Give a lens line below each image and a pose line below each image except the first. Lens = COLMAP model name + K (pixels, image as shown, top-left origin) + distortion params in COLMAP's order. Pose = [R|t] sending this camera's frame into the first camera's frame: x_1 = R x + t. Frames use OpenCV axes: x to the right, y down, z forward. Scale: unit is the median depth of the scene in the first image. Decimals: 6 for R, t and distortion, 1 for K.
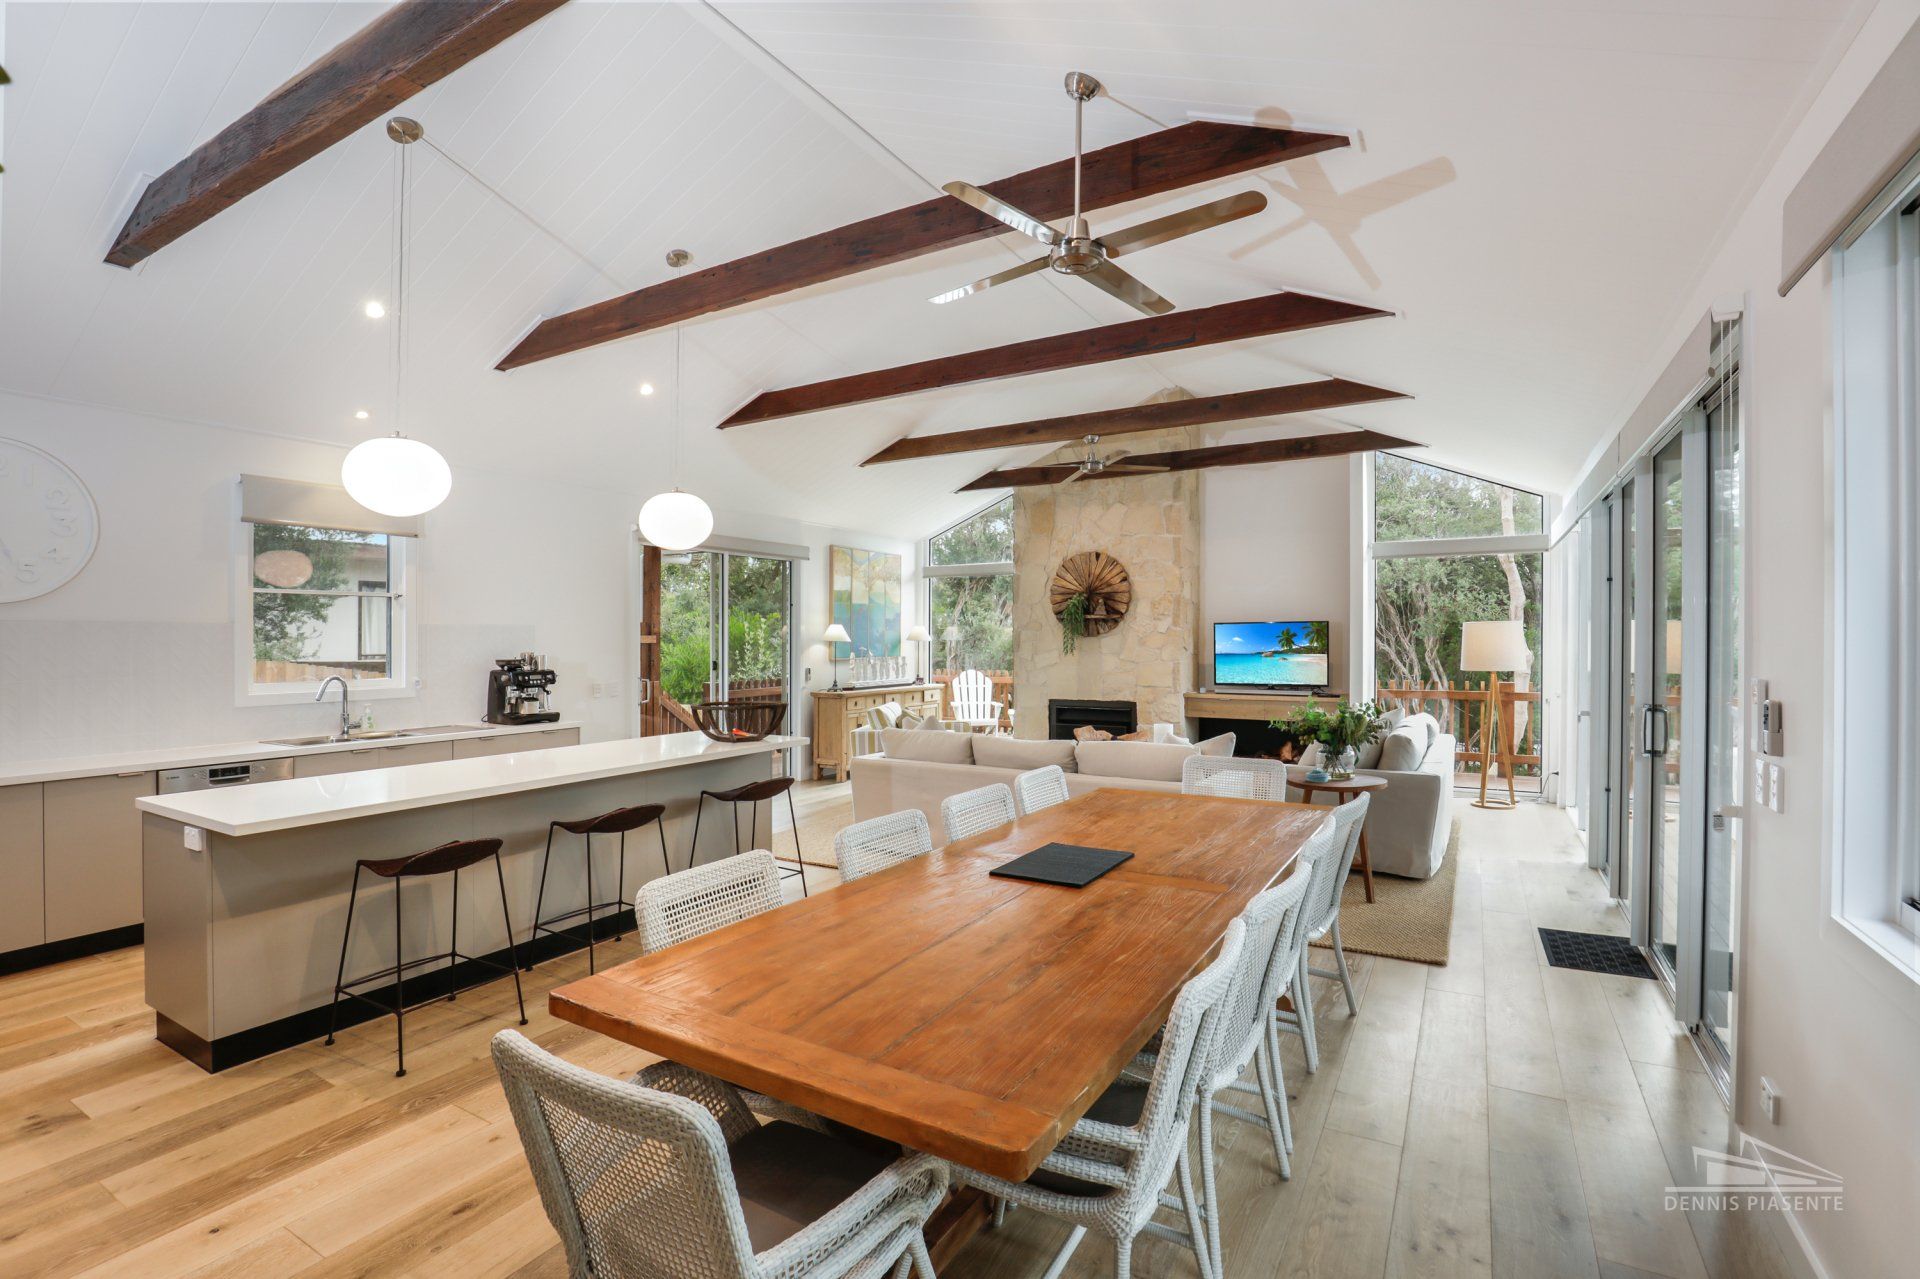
lens RADIAL K [[876.1, 0, 958.7], [0, 876.1, 641.9], [0, 0, 1]] dist [-0.029076, -0.000705]
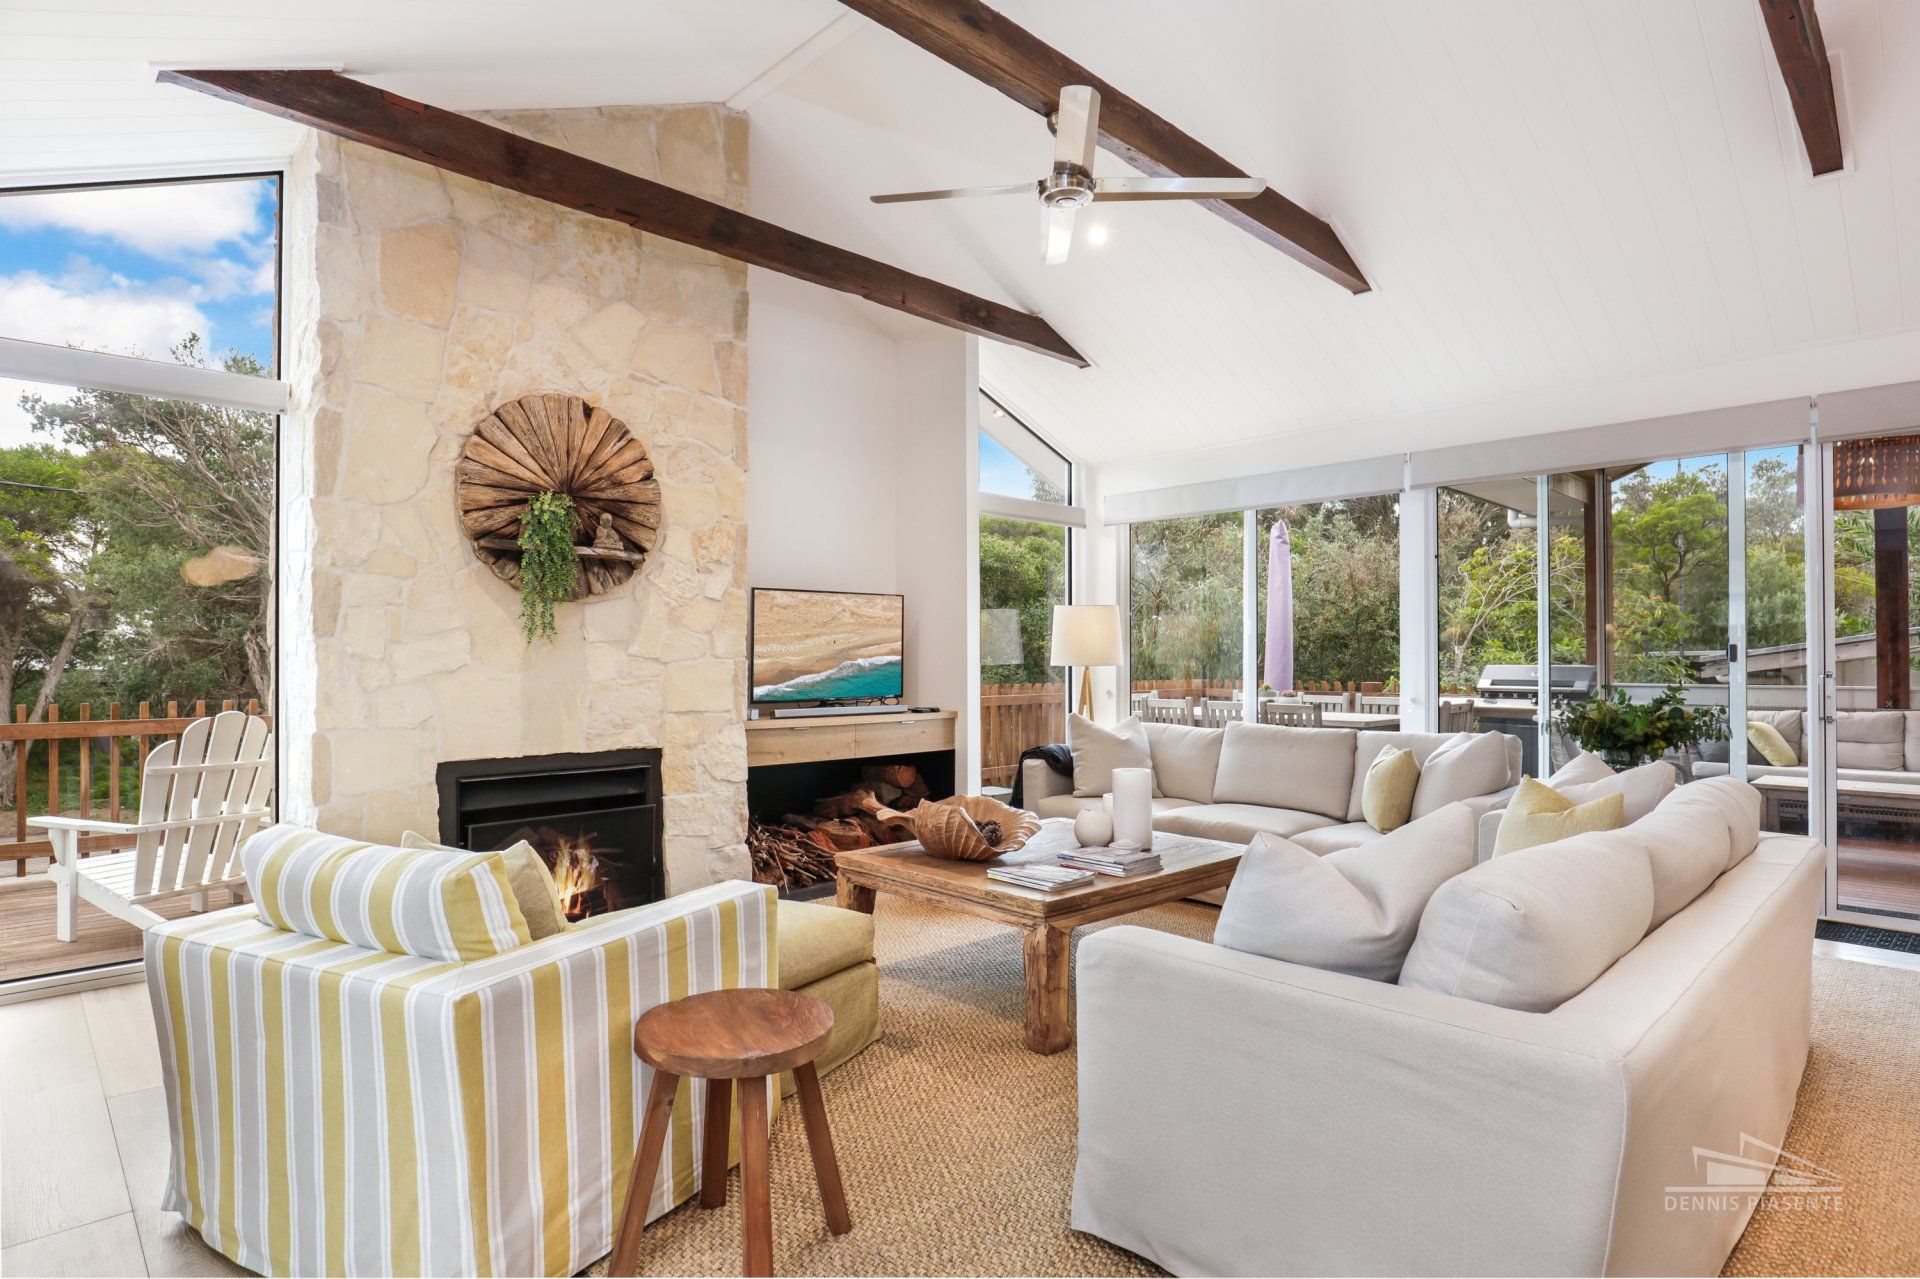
lens RADIAL K [[1023.6, 0, 948.2], [0, 1023.6, 639.6], [0, 0, 1]] dist [0.001062, 0.000462]
pose [[0.269619, 0.022220, 0.962711, -0.270254], [0.003771, 0.999702, -0.024129, 0.025338], [-0.962960, 0.010136, 0.269454, 0.706554]]
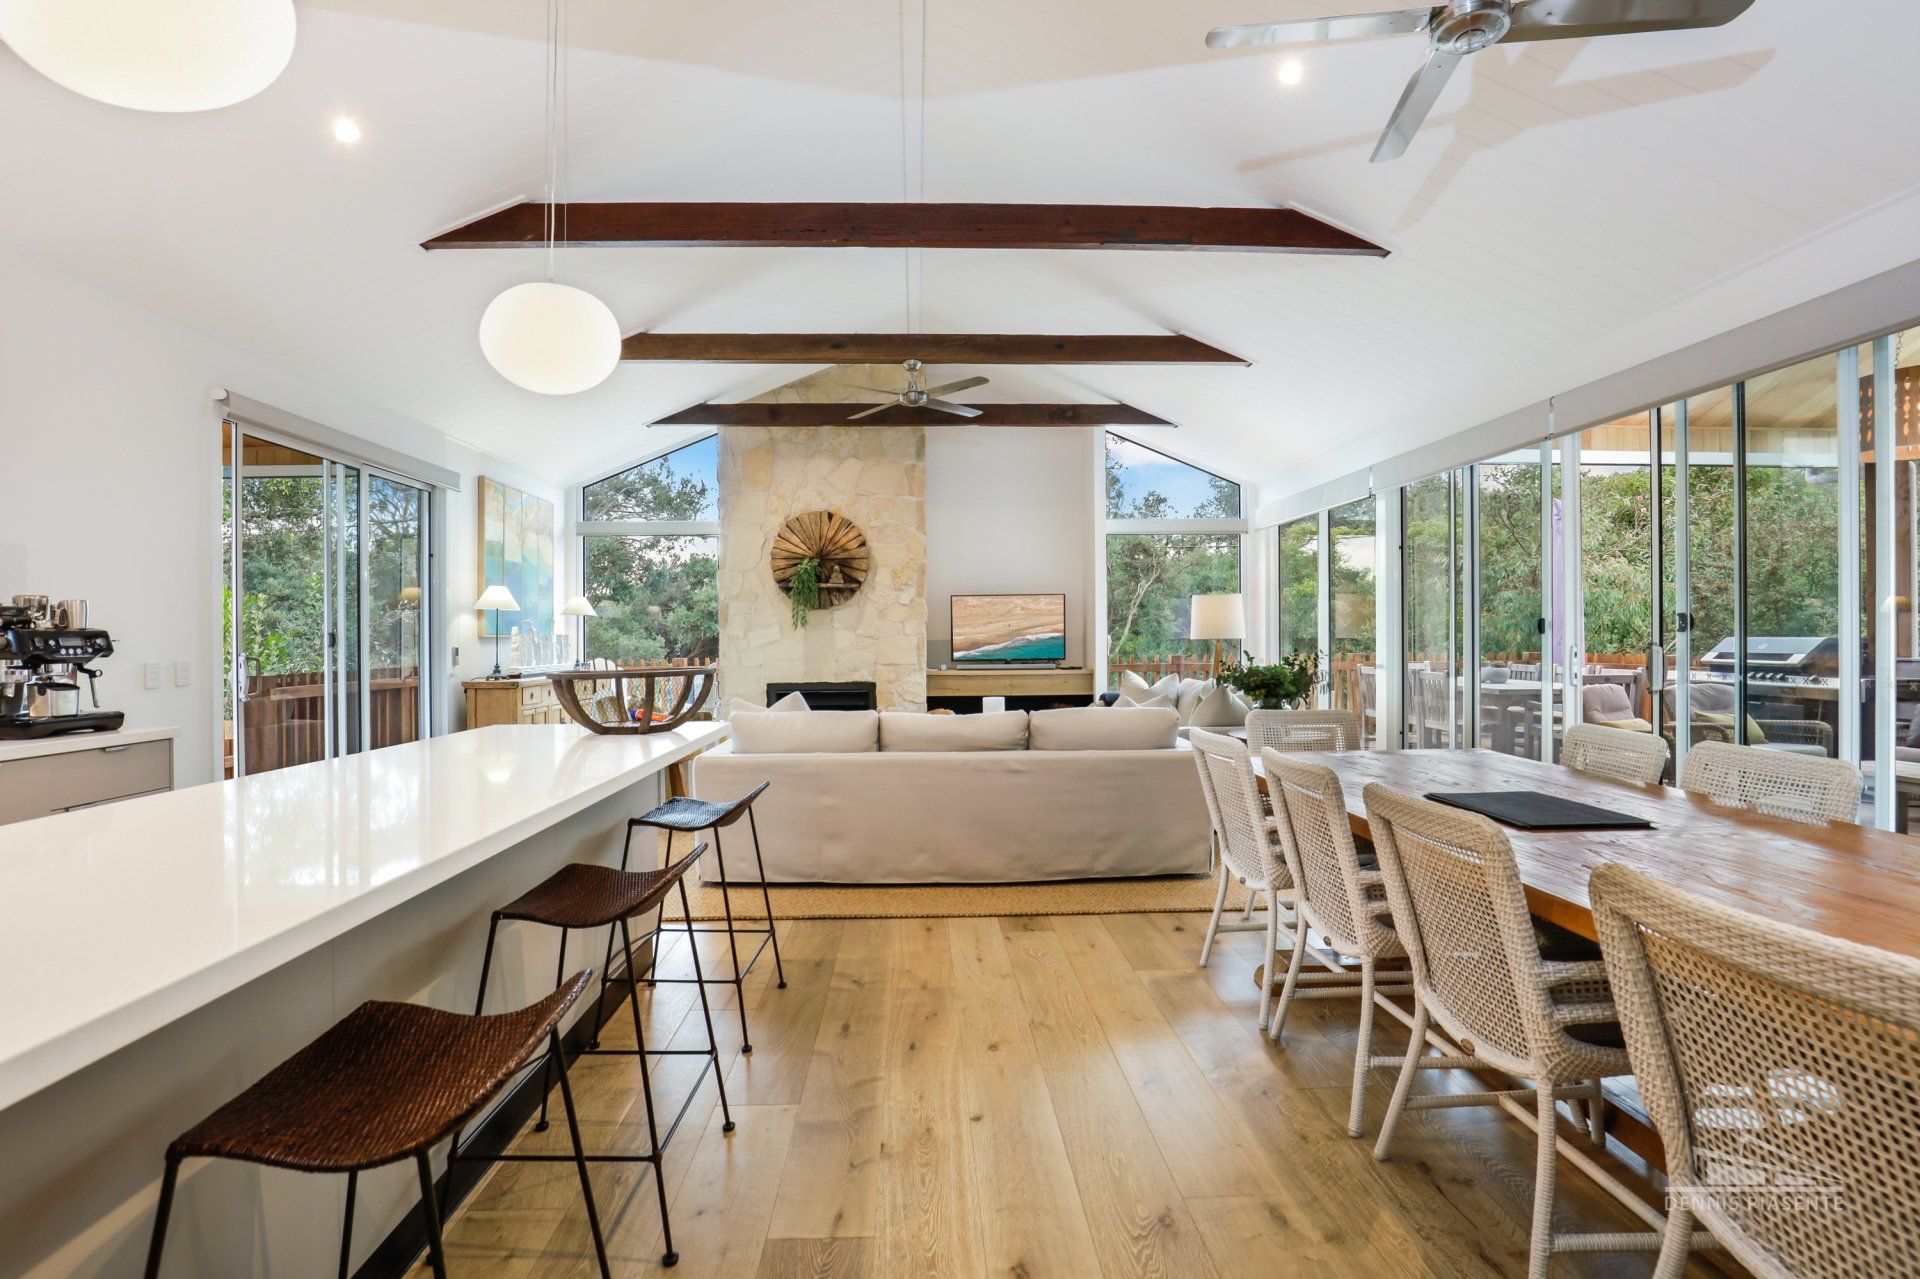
lens RADIAL K [[876.1, 0, 953.3], [0, 876.1, 642.7], [0, 0, 1]] dist [-0.029076, -0.000705]
pose [[0.842560, -0.004942, 0.538580, -0.208965], [0.005778, 0.999983, 0.000137, 0.028451], [-0.538572, 0.002996, 0.842574, 0.203496]]
